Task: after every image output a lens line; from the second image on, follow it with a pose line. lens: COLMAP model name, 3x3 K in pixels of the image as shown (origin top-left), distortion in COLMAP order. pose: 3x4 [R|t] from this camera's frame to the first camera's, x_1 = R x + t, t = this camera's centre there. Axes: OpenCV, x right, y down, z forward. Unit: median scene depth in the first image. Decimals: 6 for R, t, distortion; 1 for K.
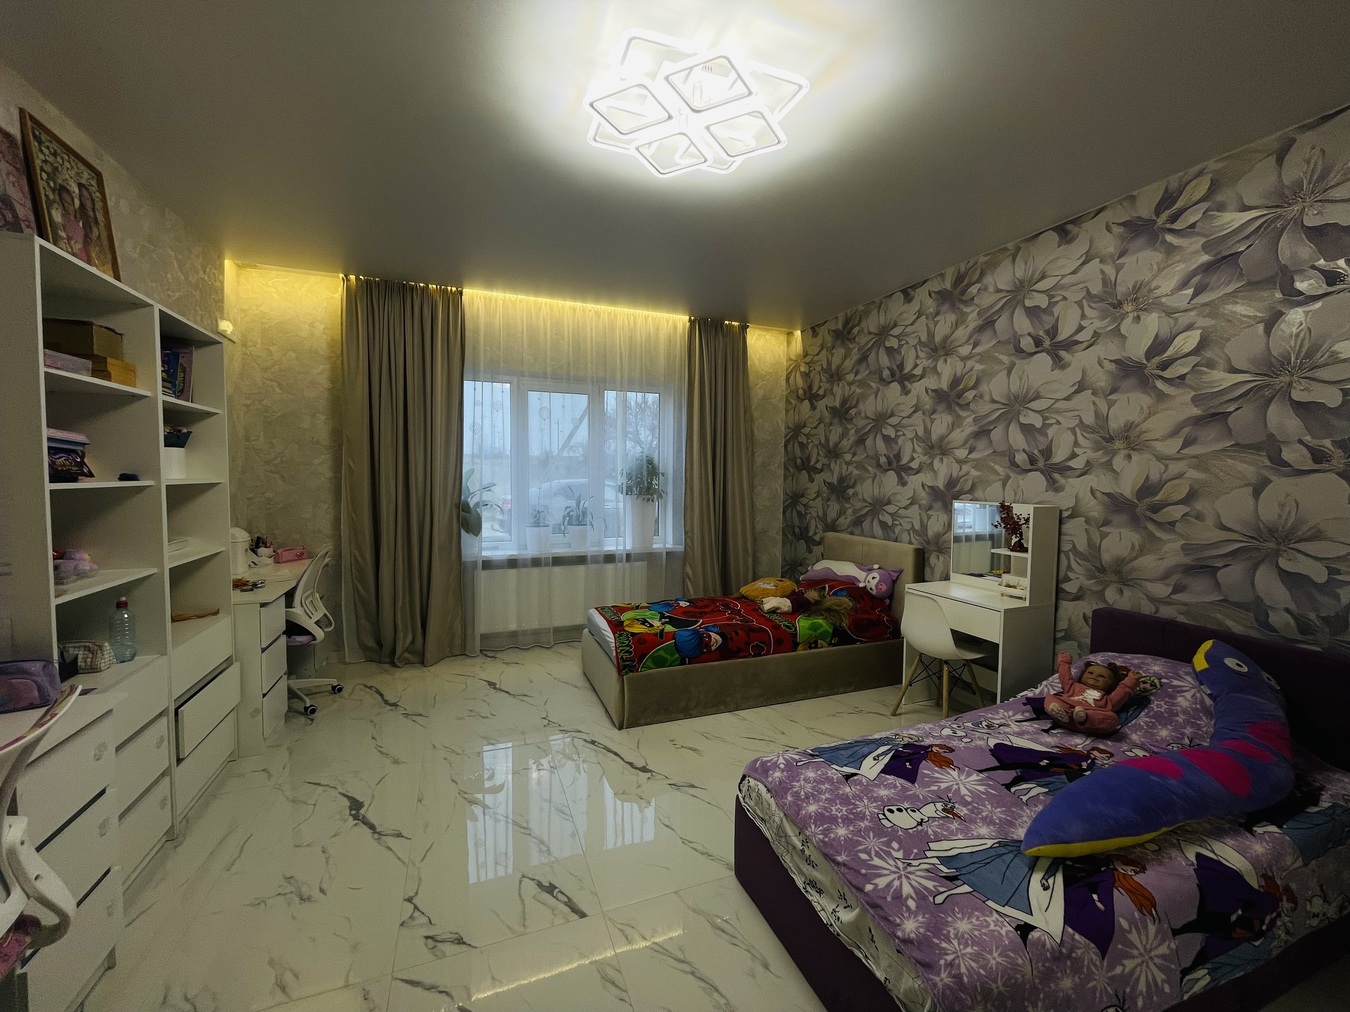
lens RADIAL K [[543.0, 0, 673.1], [0, 543.0, 503.9], [0, 0, 1]] dist [-0.004444, 0.001285]
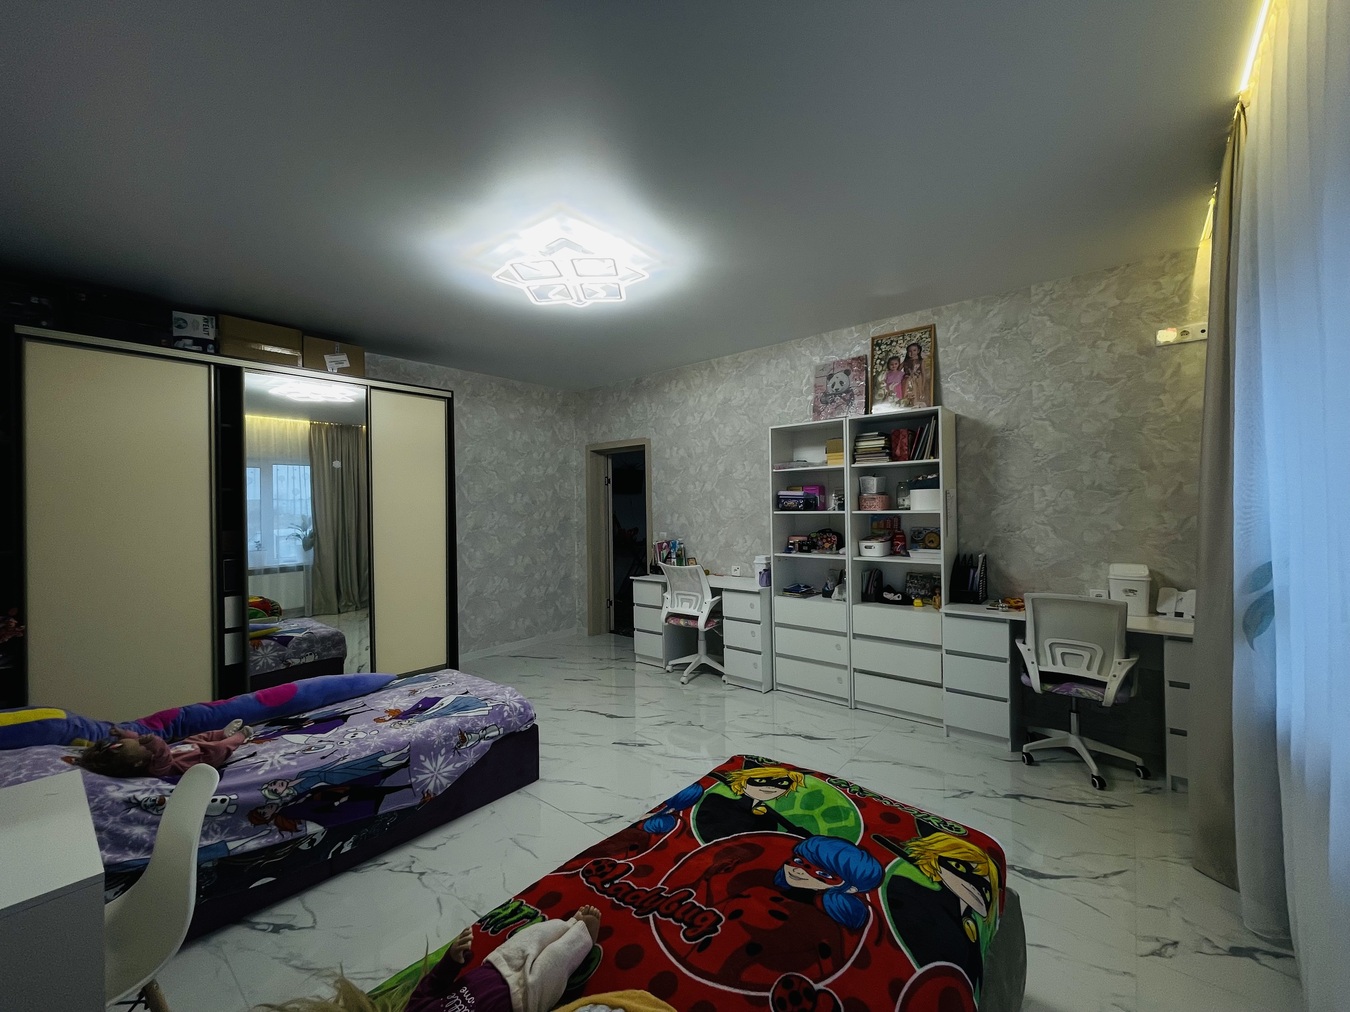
lens RADIAL K [[543.0, 0, 673.1], [0, 543.0, 503.9], [0, 0, 1]] dist [-0.004444, 0.001285]
pose [[-0.874883, 0.002597, -0.484327, 0.265332], [-0.018203, 0.999103, 0.038238, -0.069865], [0.483992, 0.042270, -0.874051, 1.271686]]
